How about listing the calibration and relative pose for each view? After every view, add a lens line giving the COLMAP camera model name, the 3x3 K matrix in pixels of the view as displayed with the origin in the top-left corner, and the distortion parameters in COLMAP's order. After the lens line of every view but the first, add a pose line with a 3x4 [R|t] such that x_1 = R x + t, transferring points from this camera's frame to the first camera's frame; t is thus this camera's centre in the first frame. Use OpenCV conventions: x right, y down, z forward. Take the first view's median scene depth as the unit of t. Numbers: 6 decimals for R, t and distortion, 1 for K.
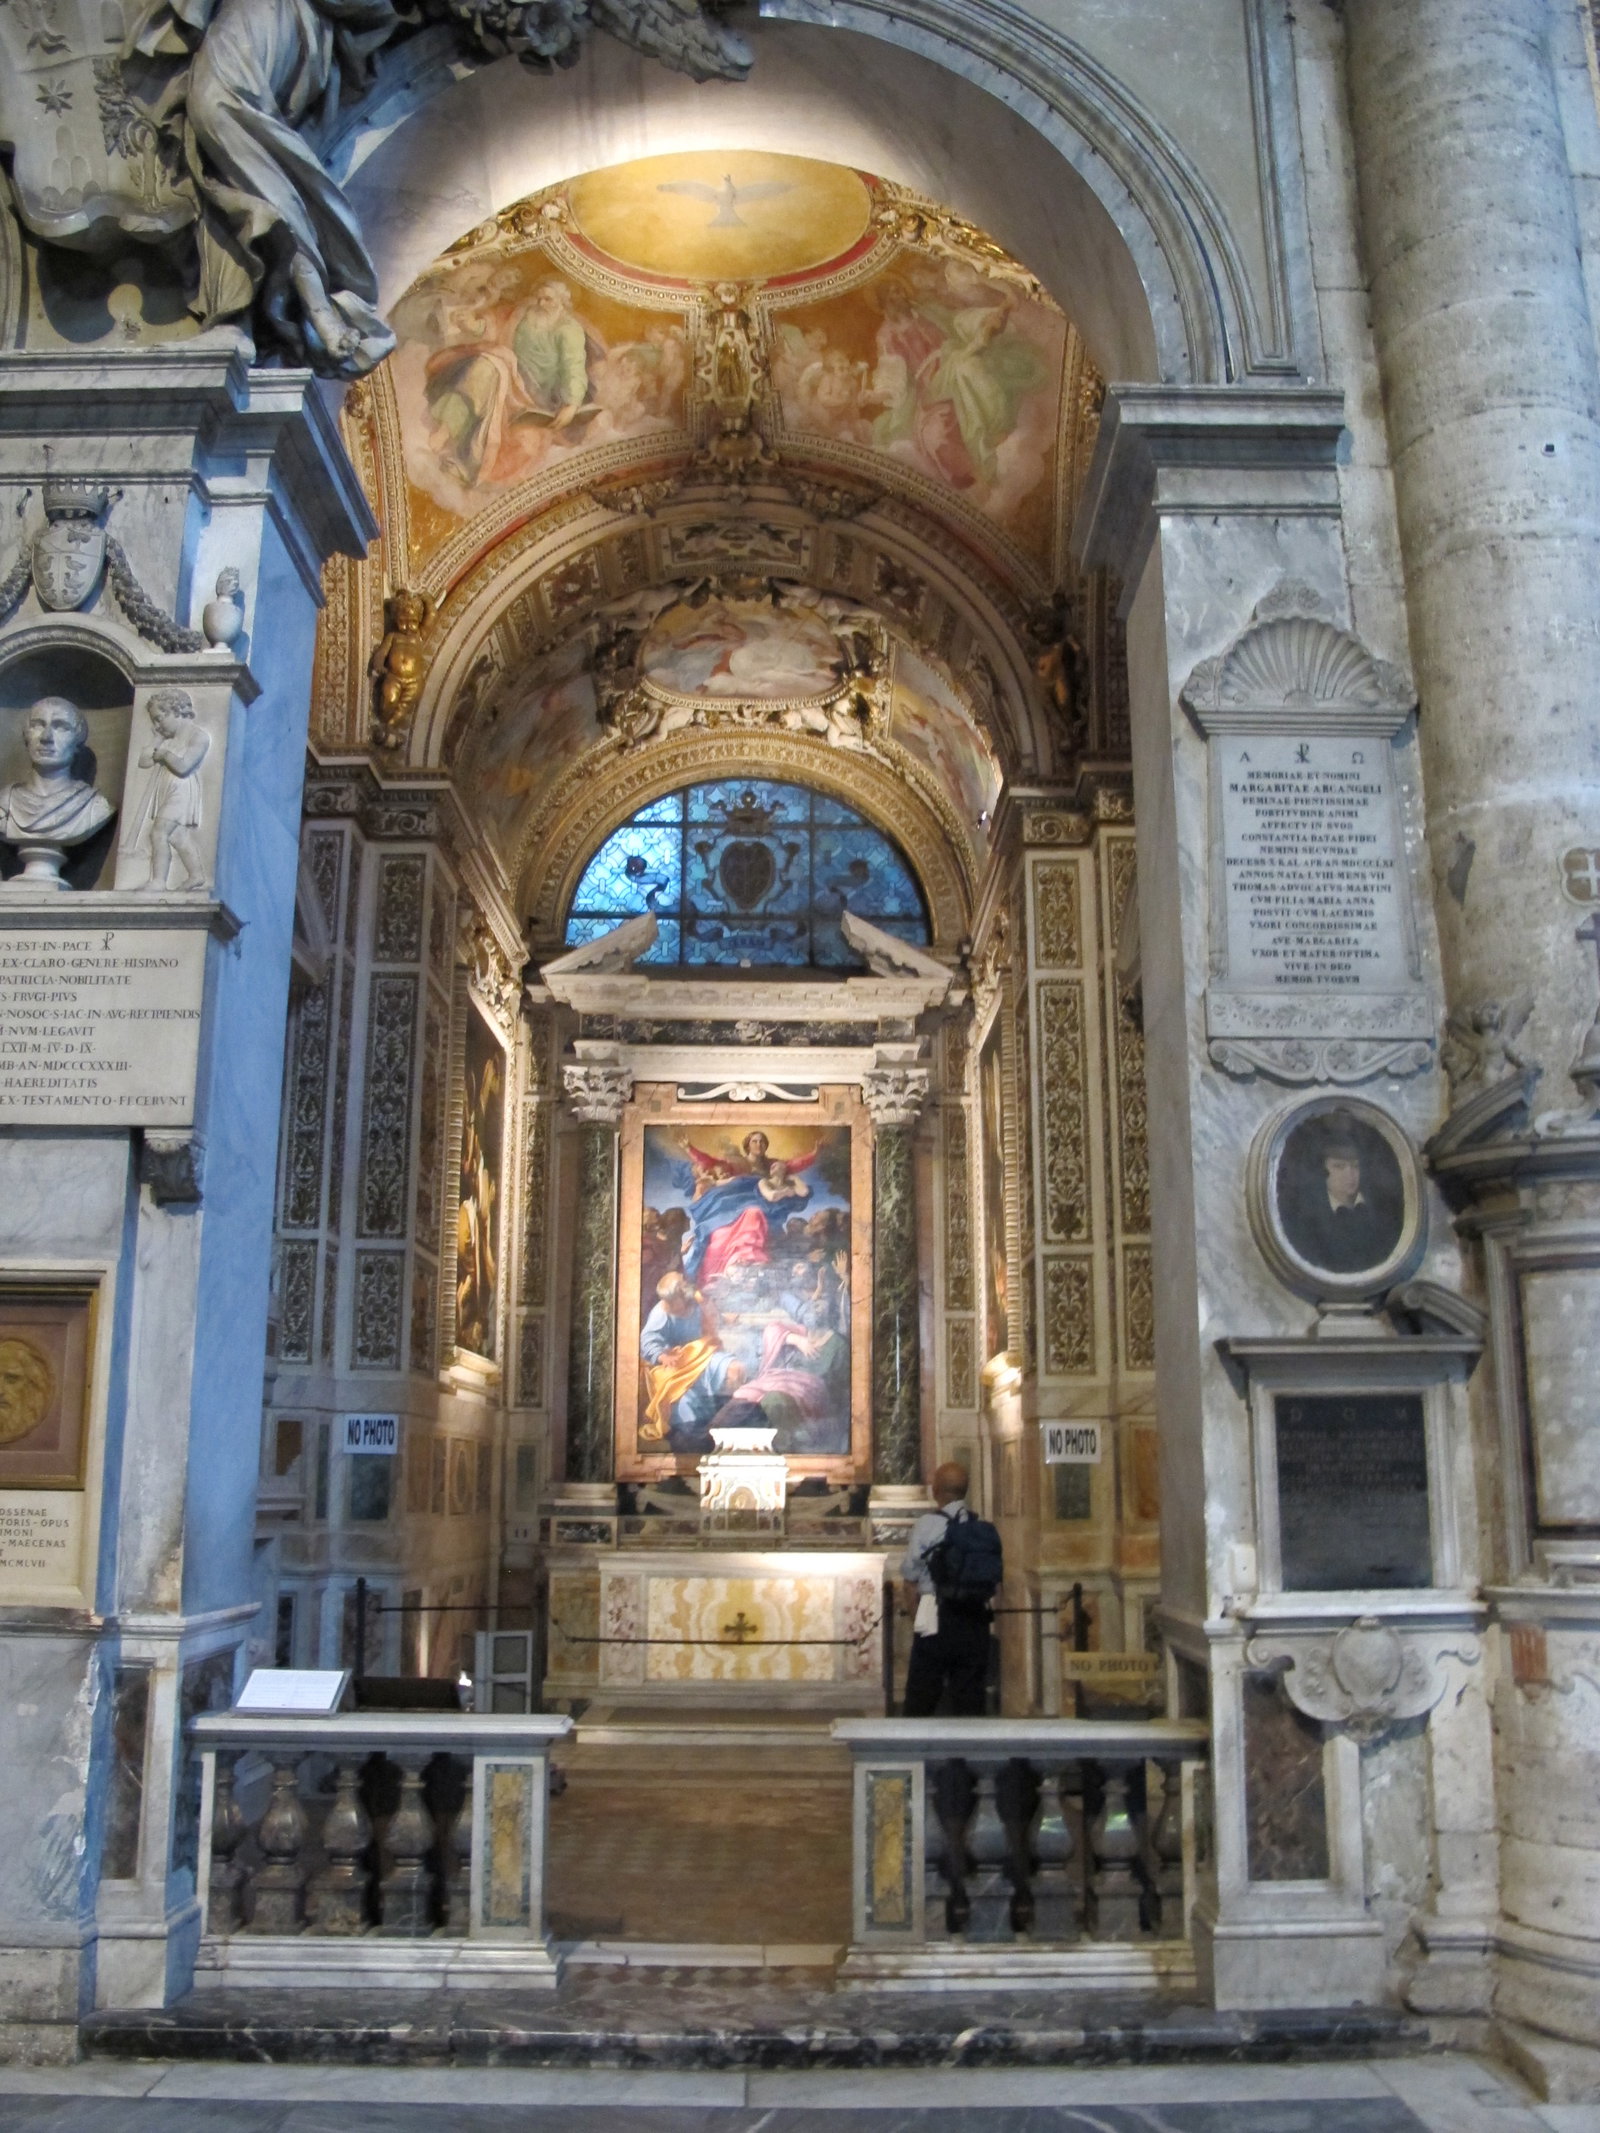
lens RADIAL K [[1783.7, 0, 806.2], [0, 1783.7, 1080.3], [0, 0, 1]] dist [-0.148324, 0.100881]
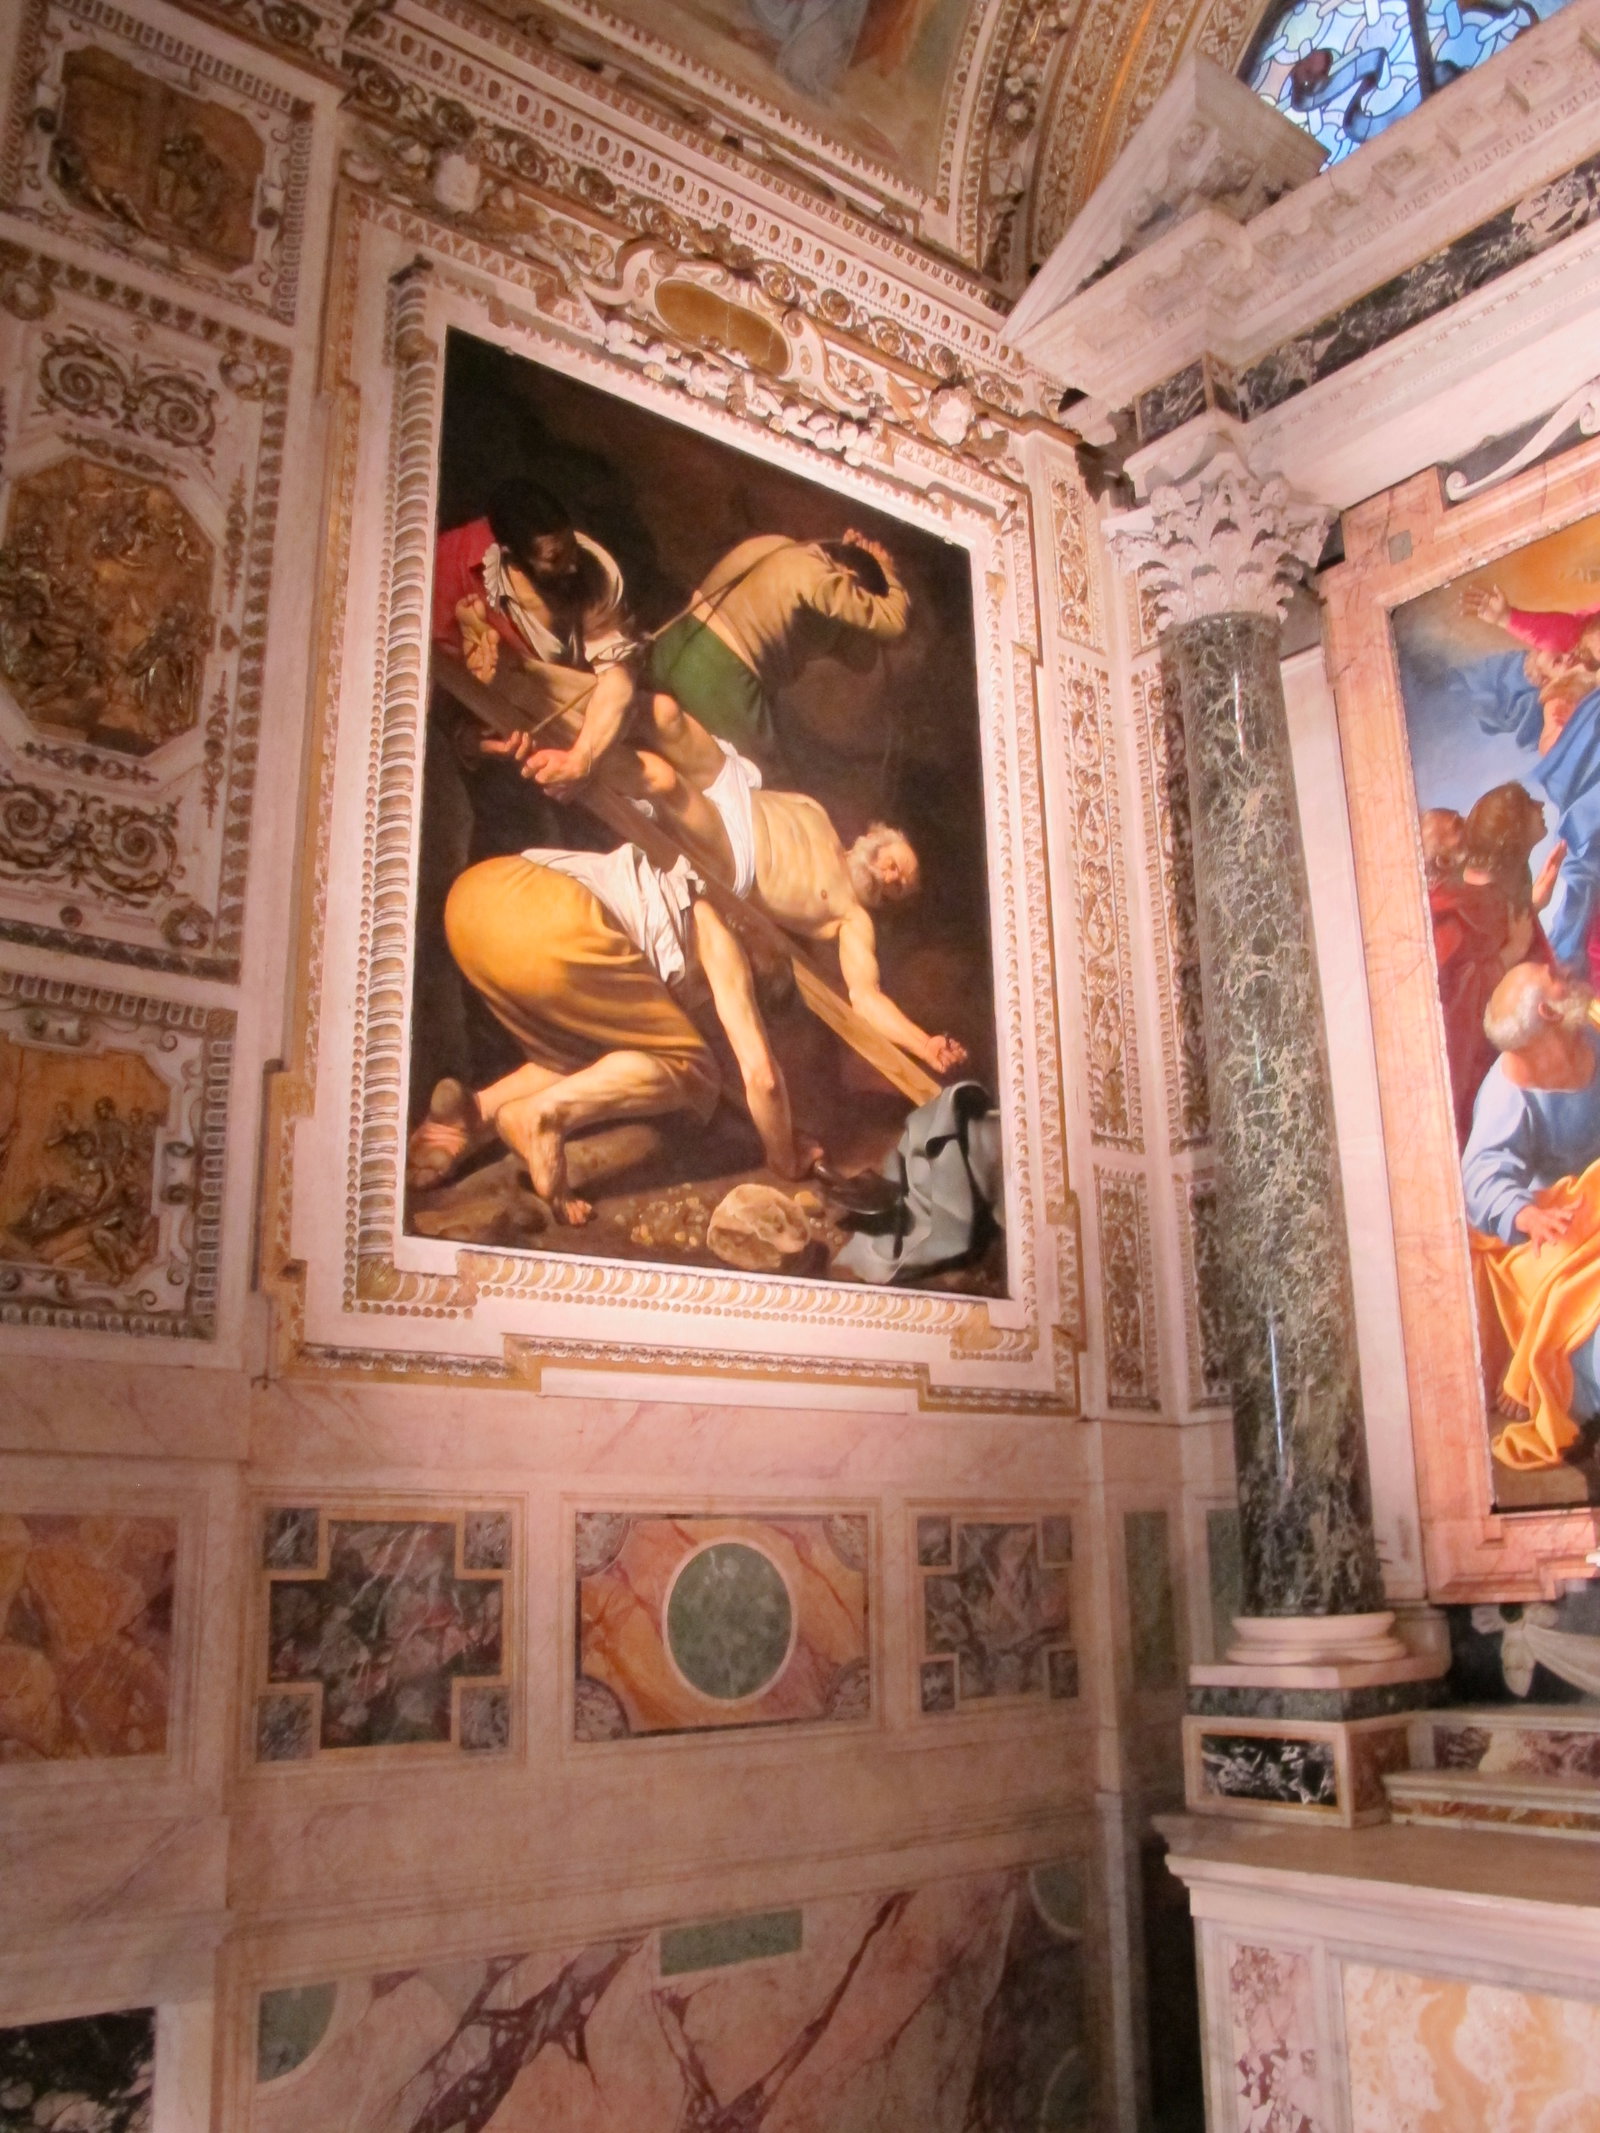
lens RADIAL K [[1783.7, 0, 806.2], [0, 1783.7, 1080.3], [0, 0, 1]] dist [-0.148324, 0.100881]
pose [[0.611675, -0.220803, -0.759671, 0.089369], [0.197589, 0.972467, -0.123558, 0.144012], [0.766037, -0.074526, 0.638462, 0.688087]]
